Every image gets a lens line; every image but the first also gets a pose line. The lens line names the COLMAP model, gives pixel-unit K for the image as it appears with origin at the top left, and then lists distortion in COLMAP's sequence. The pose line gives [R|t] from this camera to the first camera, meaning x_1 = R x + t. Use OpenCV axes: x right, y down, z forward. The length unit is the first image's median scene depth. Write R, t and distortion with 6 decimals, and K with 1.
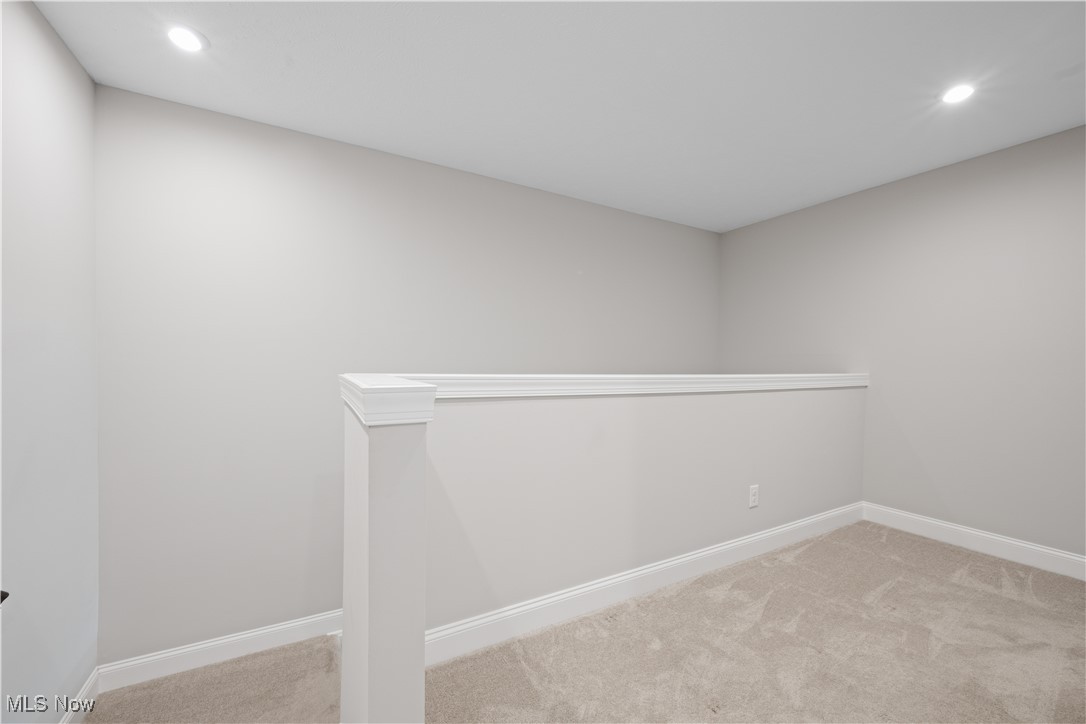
lens RADIAL K [[437.5, 0, 544.2], [0, 437.5, 367.2], [0, 0, 1]] dist [0.001093, -0.000105]
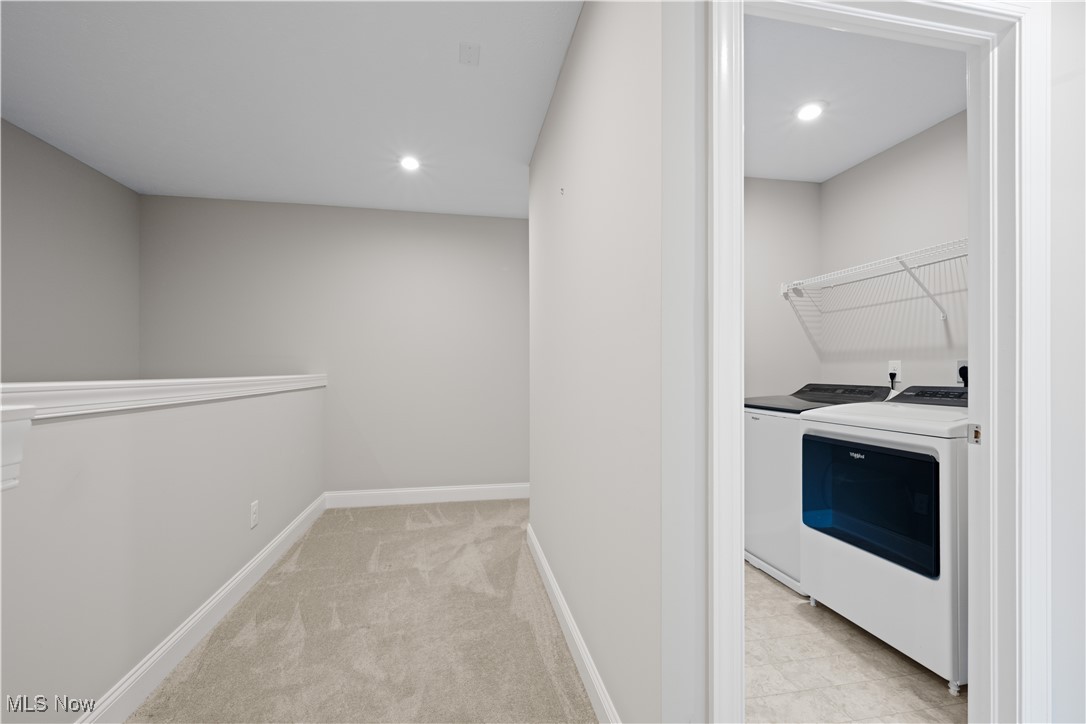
lens RADIAL K [[463.7, 0, 542.7], [0, 463.7, 361.5], [0, 0, 1]] dist [-0.002166, -0.000031]
pose [[0.310758, 0.010392, 0.950432, -0.282466], [0.012228, 0.999814, -0.014930, 0.009523], [-0.950410, 0.016262, 0.310573, 0.182777]]
